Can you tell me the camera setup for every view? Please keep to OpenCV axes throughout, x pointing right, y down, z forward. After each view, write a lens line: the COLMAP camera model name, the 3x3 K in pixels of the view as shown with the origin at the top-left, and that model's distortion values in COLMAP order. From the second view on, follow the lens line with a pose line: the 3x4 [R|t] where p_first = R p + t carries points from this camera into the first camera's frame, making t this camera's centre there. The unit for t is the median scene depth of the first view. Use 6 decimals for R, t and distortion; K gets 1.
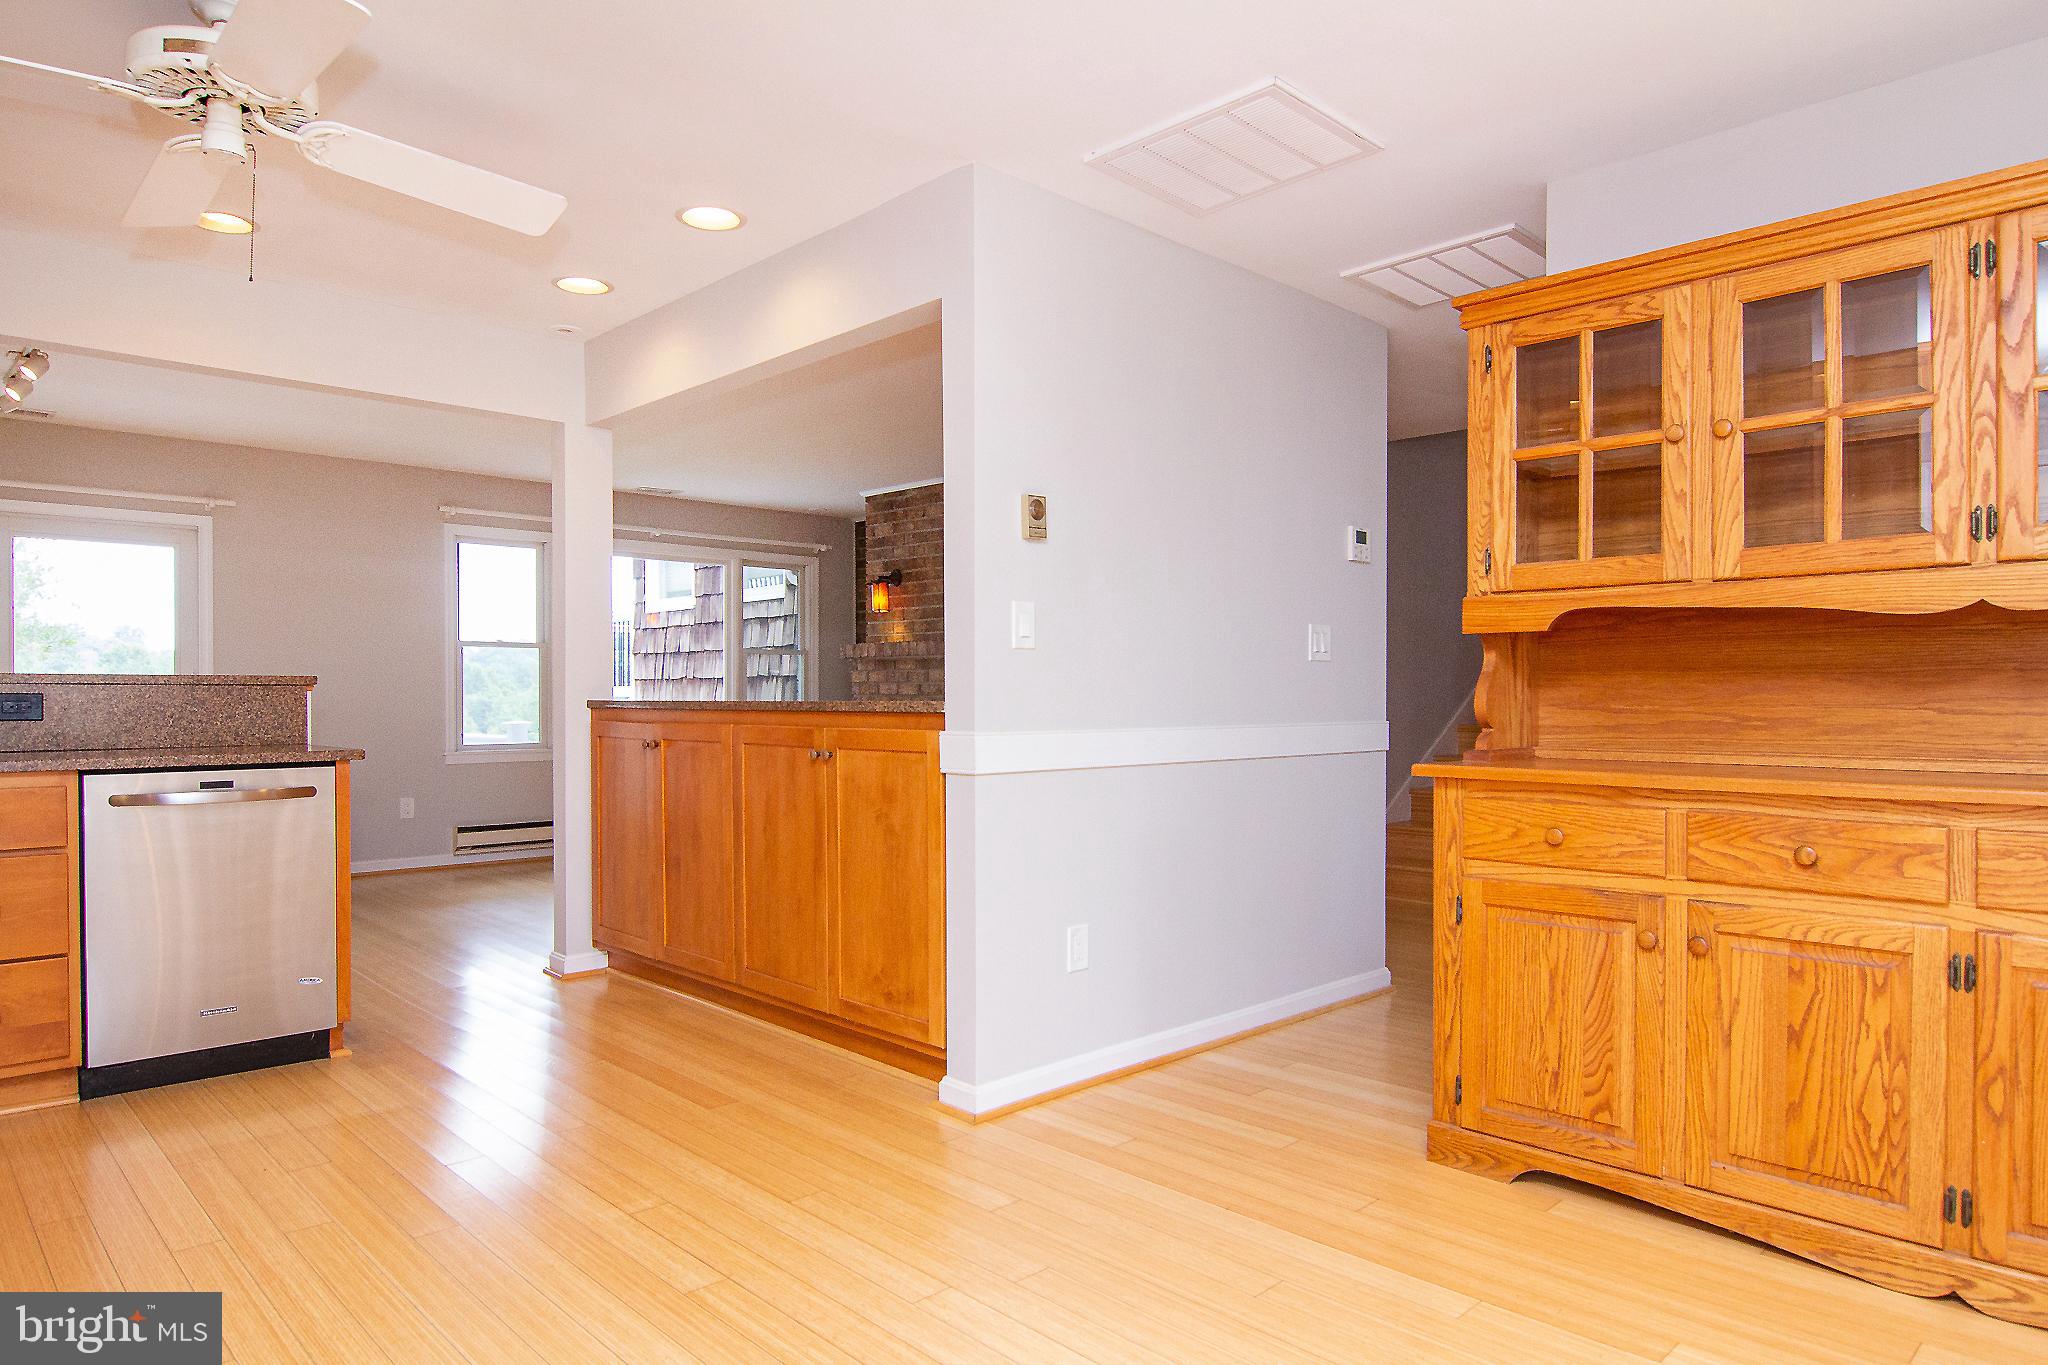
lens RADIAL K [[1248.3, 0, 1024.0], [0, 1248.3, 682.5], [0, 0, 1]] dist [0.000766, -0.000300]
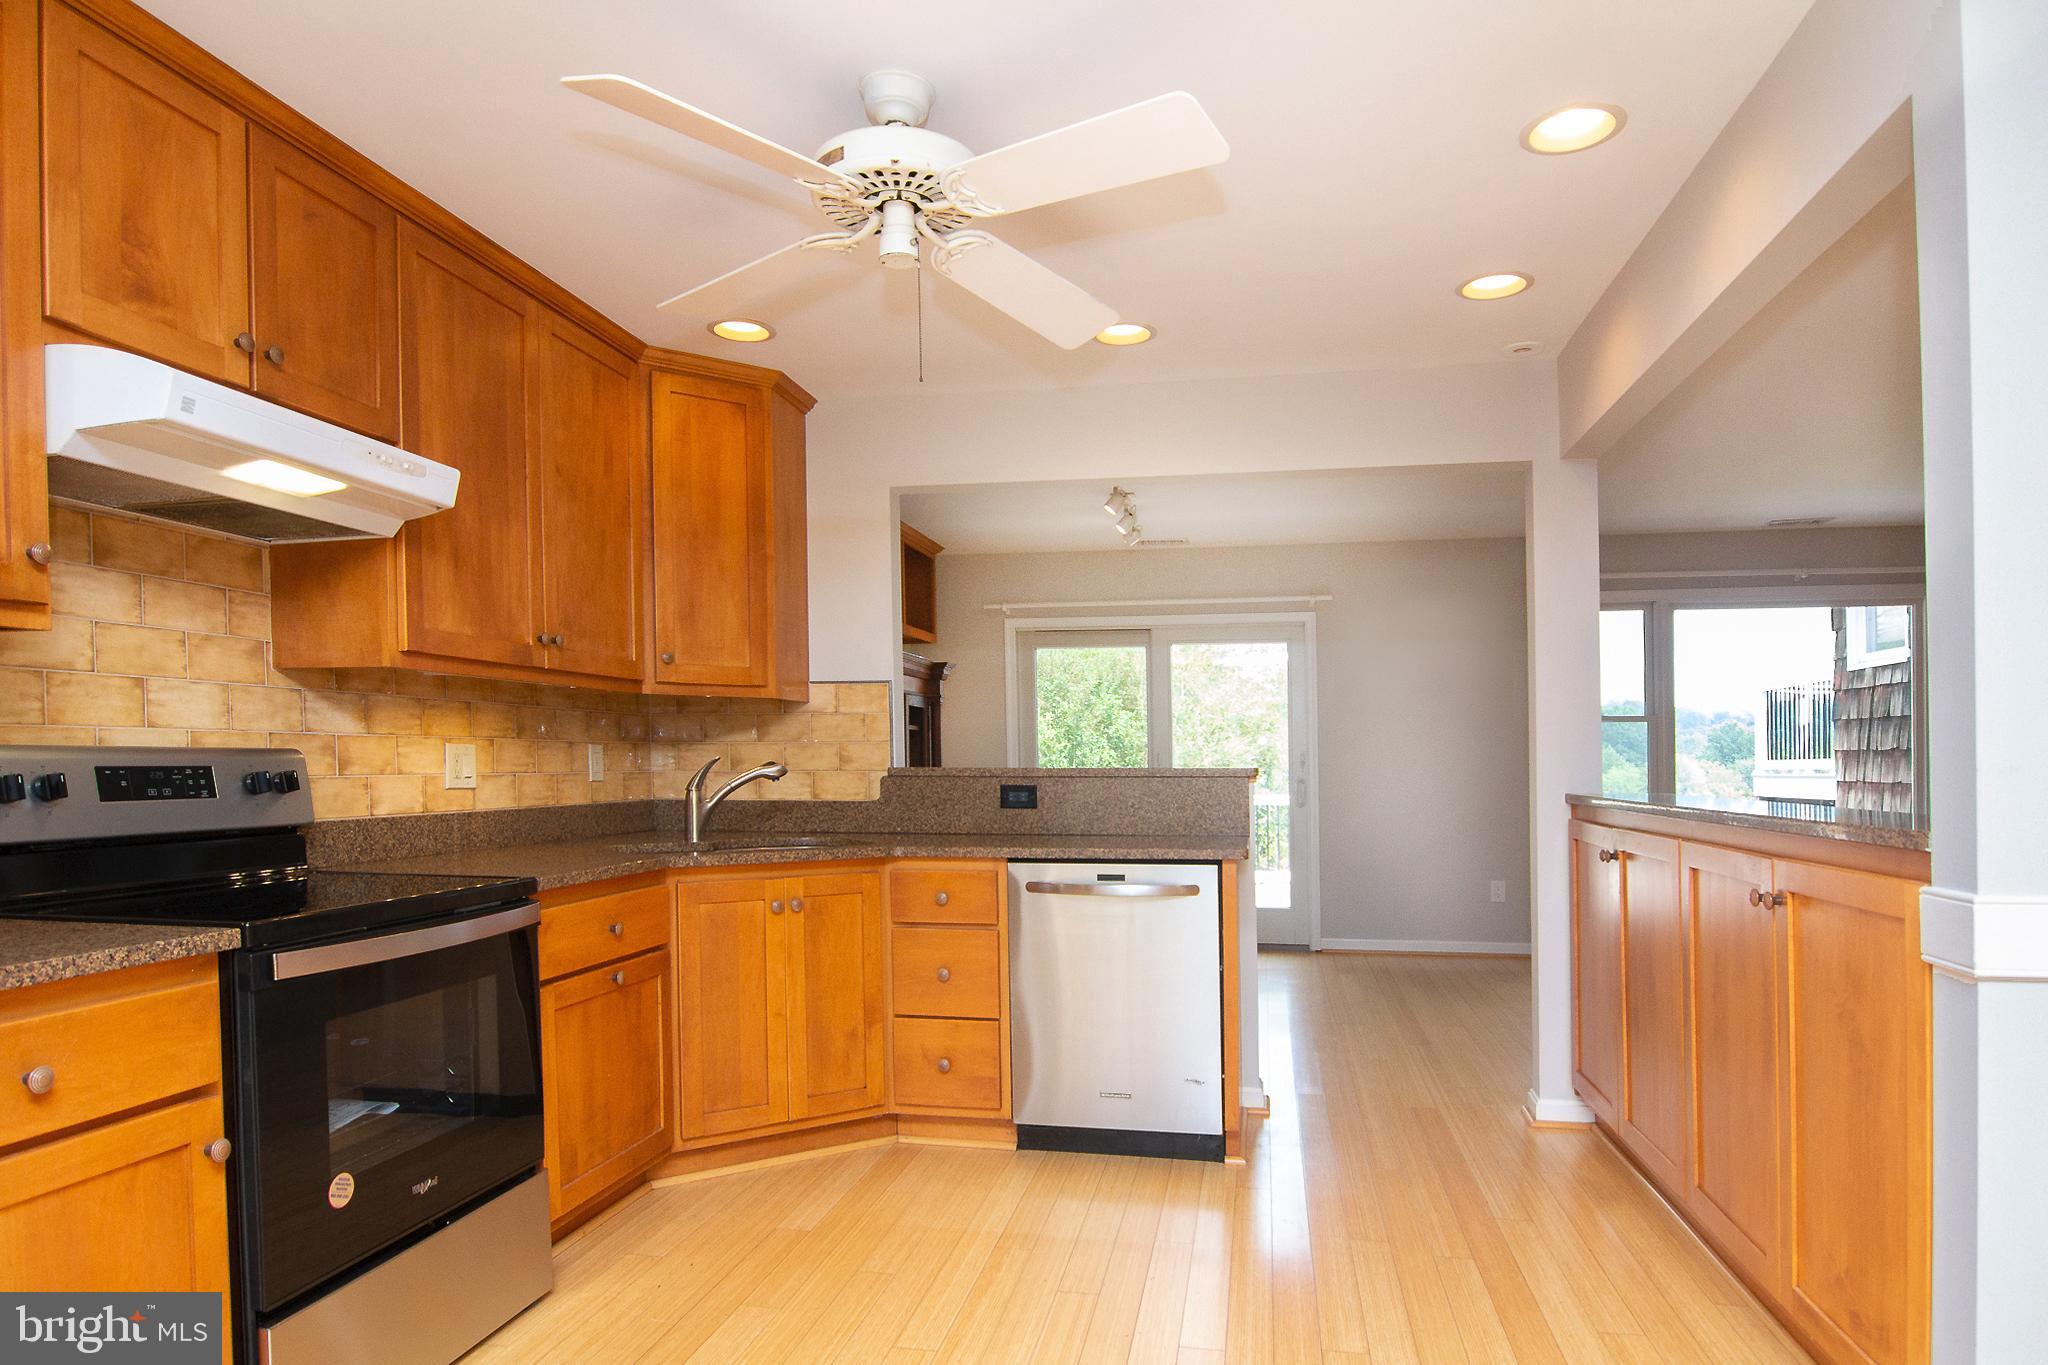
lens RADIAL K [[1212.1, 0, 1030.8], [0, 1212.1, 769.2], [0, 0, 1]] dist [-0.004320, -0.001790]
pose [[0.580132, 0.005433, -0.814505, 0.110350], [0.008451, 0.999884, 0.012689, -0.017670], [0.814479, -0.014245, 0.580018, 0.296429]]
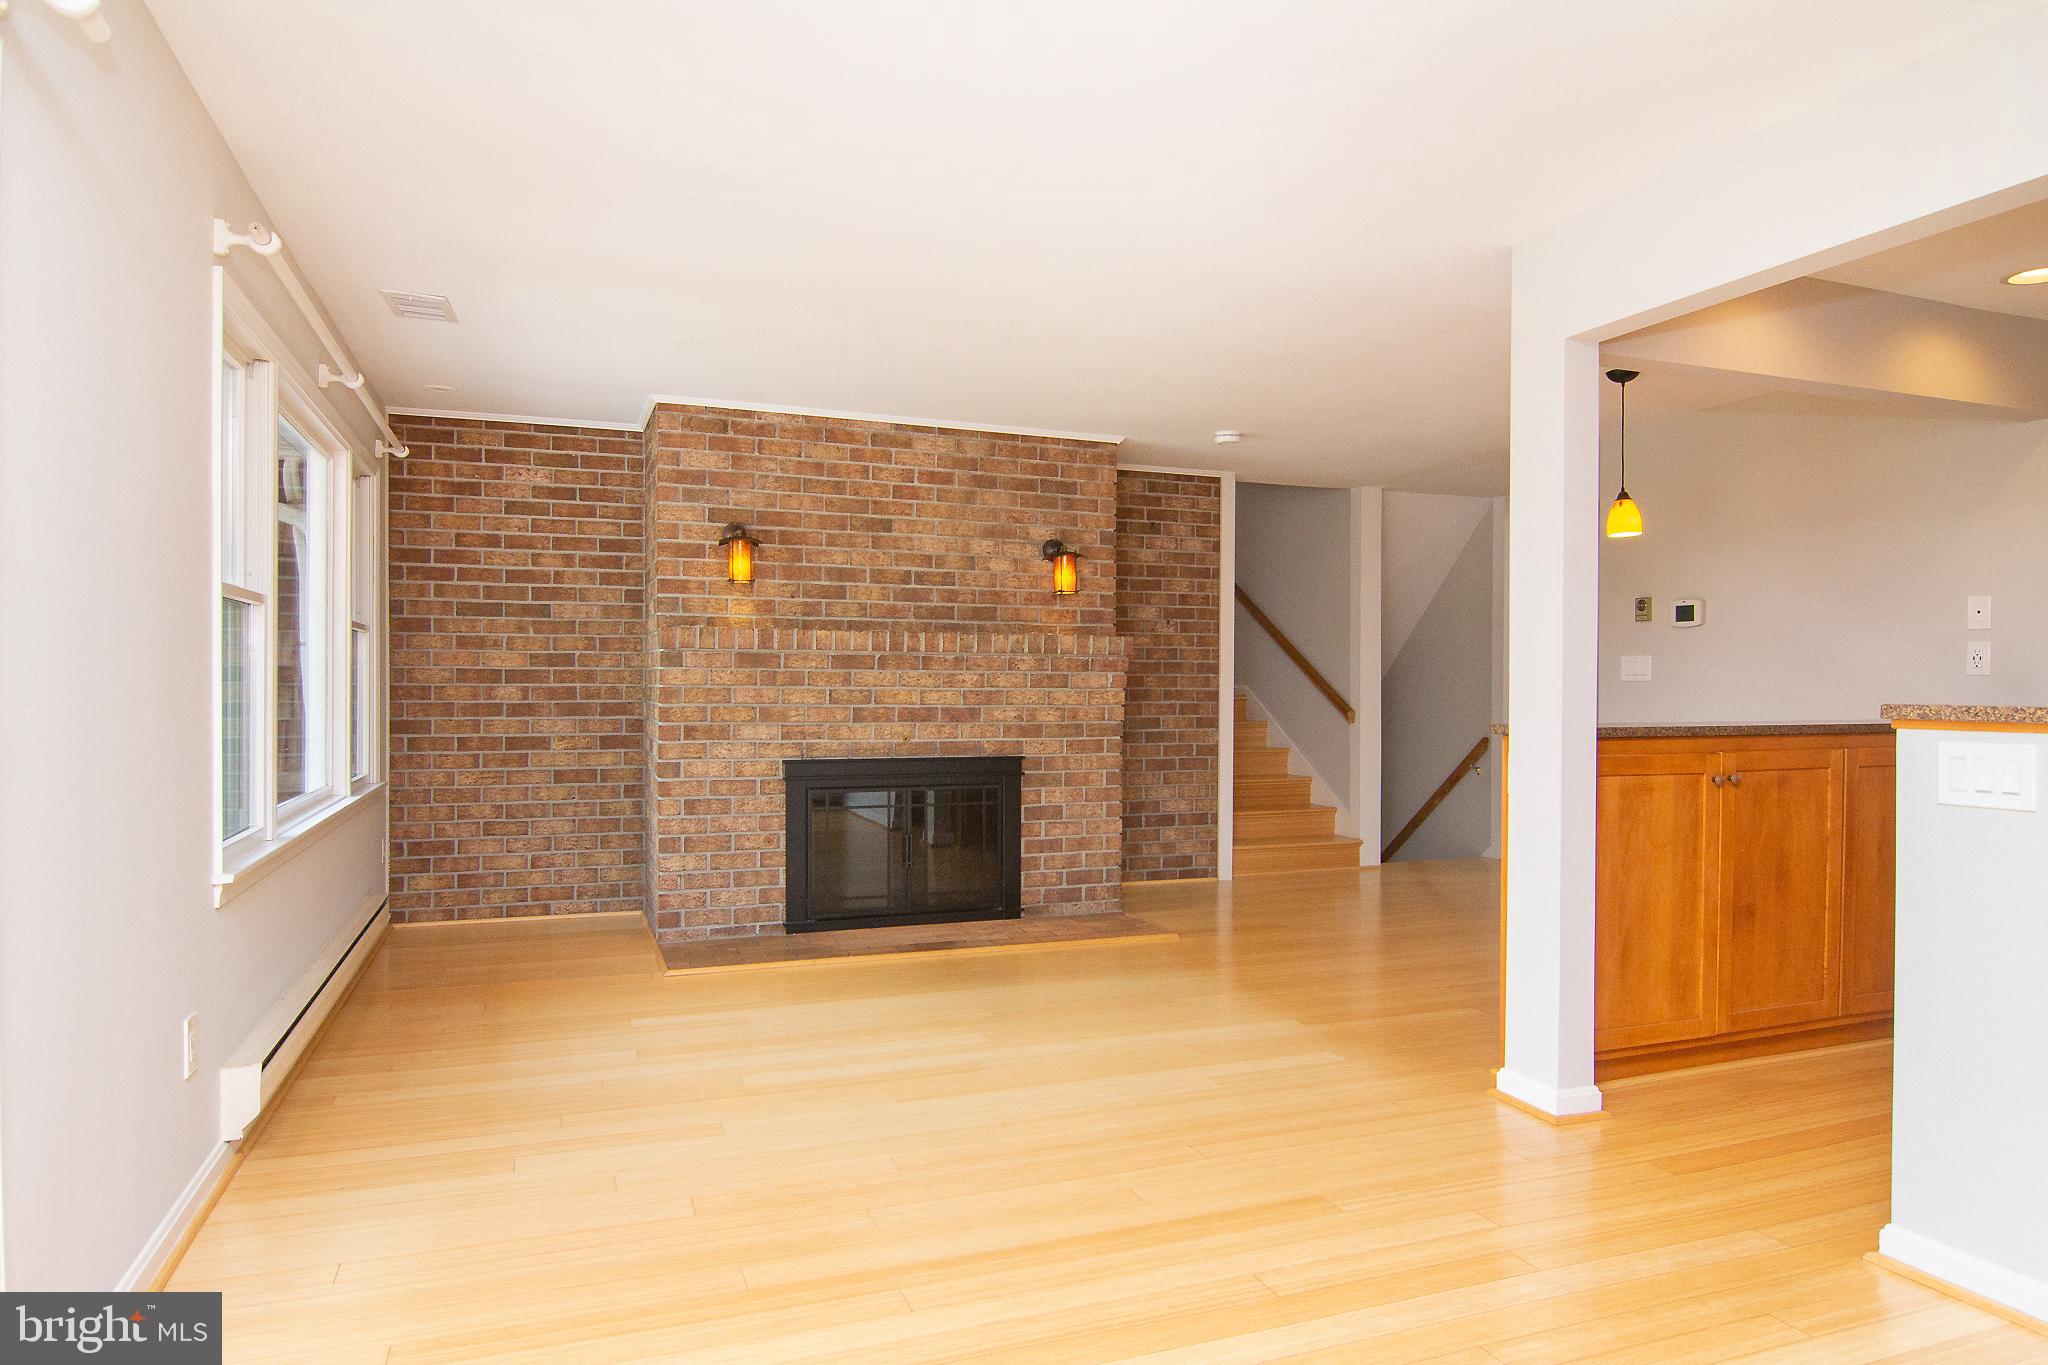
lens RADIAL K [[1248.3, 0, 1024.0], [0, 1248.3, 682.5], [0, 0, 1]] dist [0.000766, -0.000300]
pose [[0.393659, 0.000070, 0.919257, -1.379874], [-0.012393, 0.999910, 0.005231, -0.016647], [-0.919173, -0.013452, 0.393624, 1.196553]]
